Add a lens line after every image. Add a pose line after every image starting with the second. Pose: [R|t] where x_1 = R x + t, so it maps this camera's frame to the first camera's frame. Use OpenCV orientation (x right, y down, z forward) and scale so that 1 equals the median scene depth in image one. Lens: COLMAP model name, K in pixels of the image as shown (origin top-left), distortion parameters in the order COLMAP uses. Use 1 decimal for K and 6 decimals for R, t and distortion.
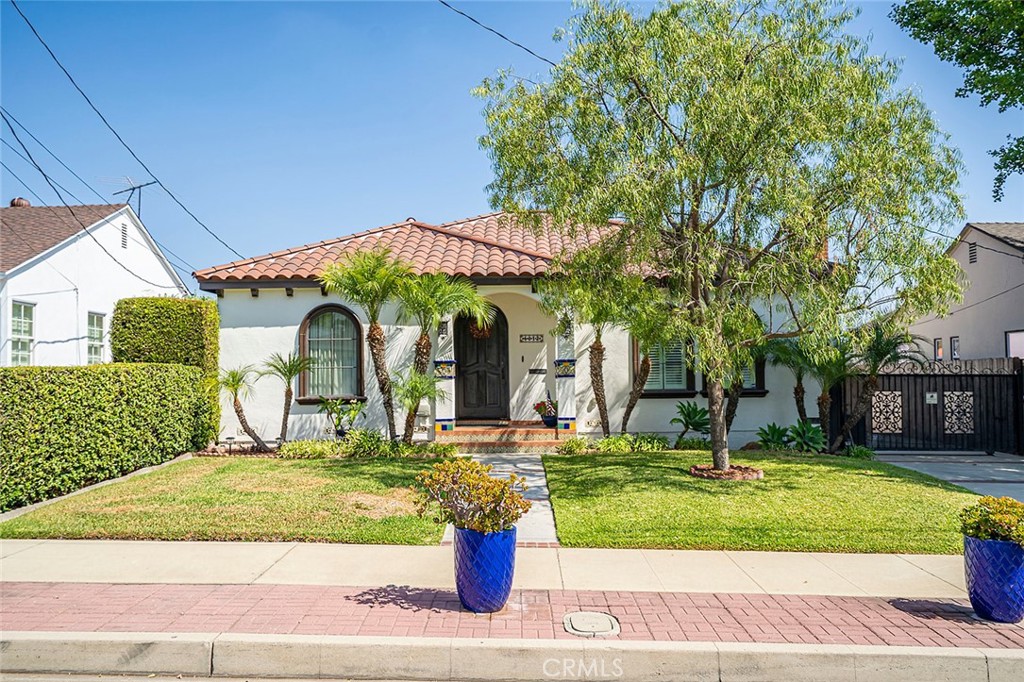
lens RADIAL K [[945.2, 0, 501.3], [0, 945.2, 342.9], [0, 0, 1]] dist [0.010615, -0.012691]
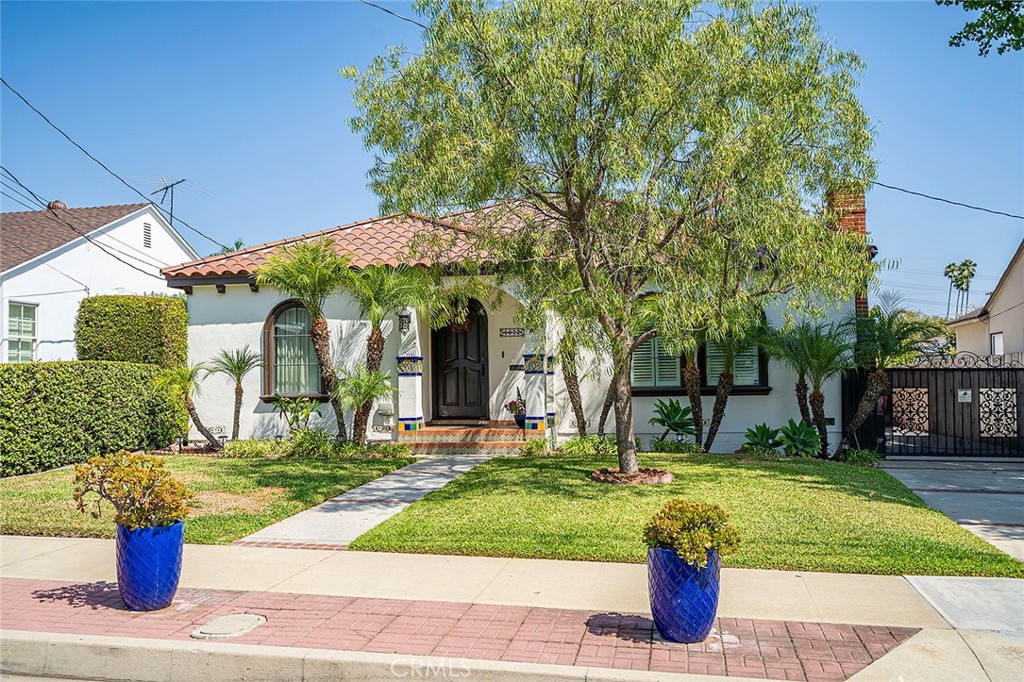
lens RADIAL K [[1009.8, 0, 506.3], [0, 1009.8, 346.1], [0, 0, 1]] dist [0.004851, 0.000000]
pose [[0.985043, -0.009530, -0.172044, 0.212863], [0.010292, 0.999941, 0.003534, 0.005663], [0.172000, -0.005252, 0.985083, 0.018481]]
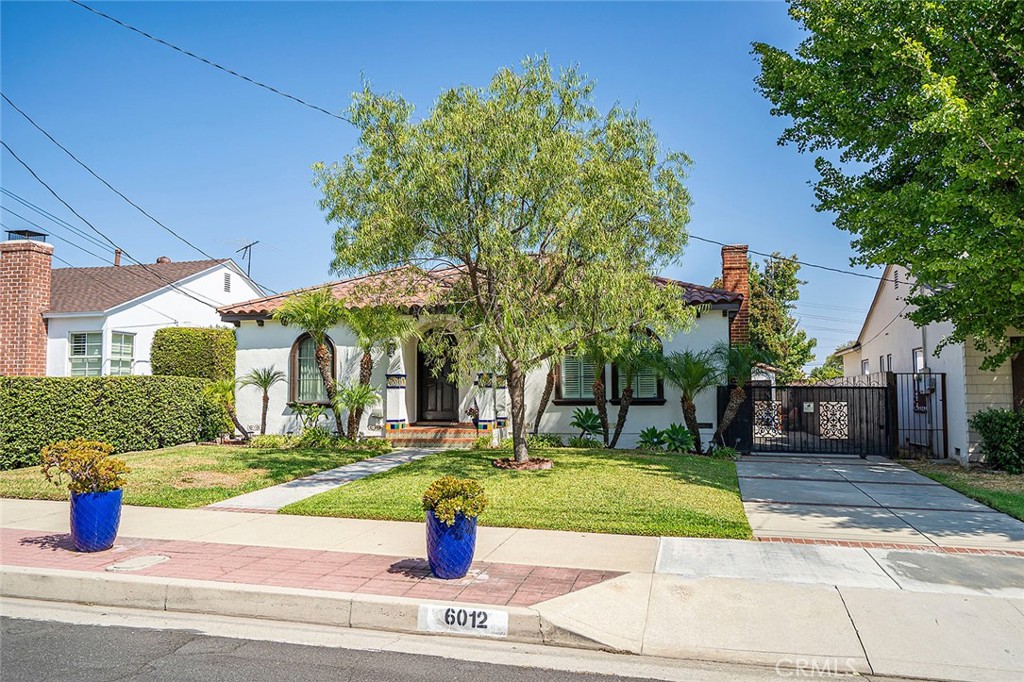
lens RADIAL K [[779.6, 0, 533.0], [0, 779.6, 349.1], [0, 0, 1]] dist [0.010228, -0.004503]
pose [[0.979160, -0.006499, -0.202986, 0.338986], [0.002496, 0.999797, -0.019969, 0.006395], [0.203075, 0.019046, 0.978978, 0.007879]]
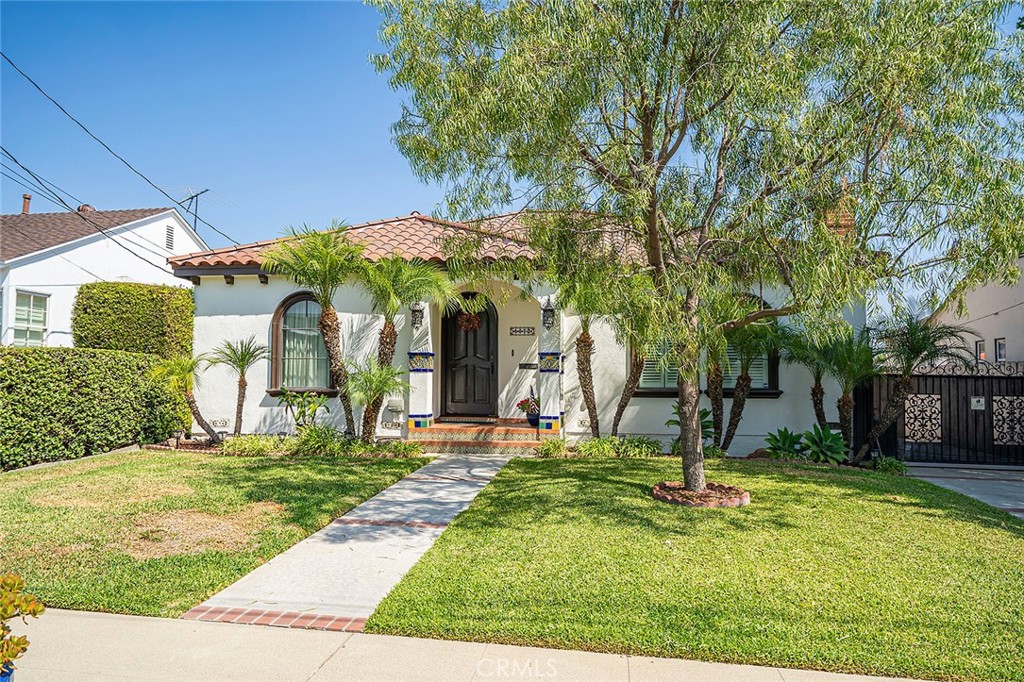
lens RADIAL K [[740.9, 0, 505.9], [0, 740.9, 346.4], [0, 0, 1]] dist [0.012139, -0.007111]
pose [[0.992501, 0.010787, -0.121761, 0.113920], [-0.011976, 0.999887, -0.009036, 0.018573], [0.121650, 0.010426, 0.992518, 0.285976]]
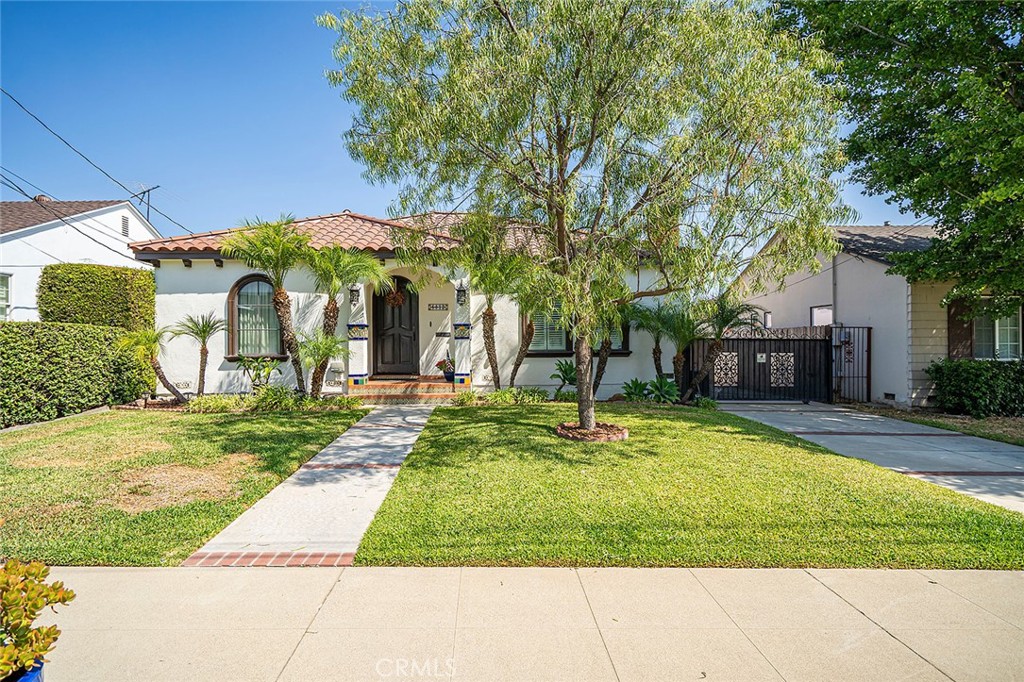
lens RADIAL K [[556.4, 0, 506.5], [0, 556.4, 345.0], [0, 0, 1]] dist [0.005454, -0.000582]
pose [[0.998231, 0.004472, 0.059292, 0.082832], [-0.006704, 0.999274, 0.037497, 0.017488], [-0.059081, -0.037828, 0.997536, 0.310543]]
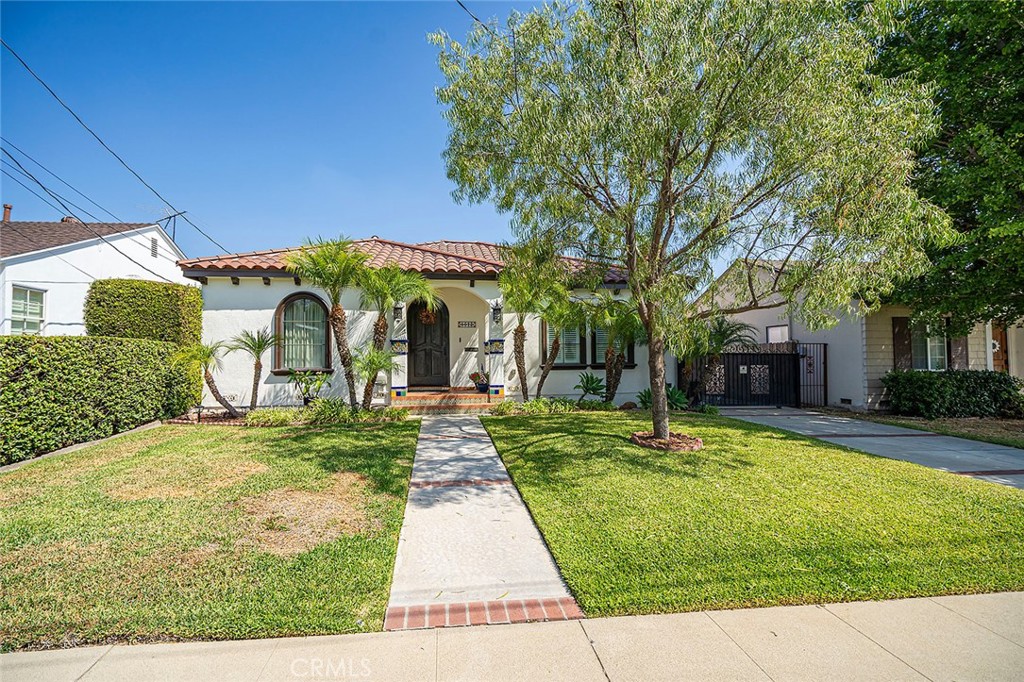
lens RADIAL K [[461.6, 0, 503.3], [0, 461.6, 344.7], [0, 0, 1]] dist [-0.002619, 0.000791]
pose [[0.987517, 0.007678, 0.157325, -0.020489], [-0.008969, 0.999932, 0.007498, 0.019449], [-0.157257, -0.008815, 0.987518, 0.382415]]
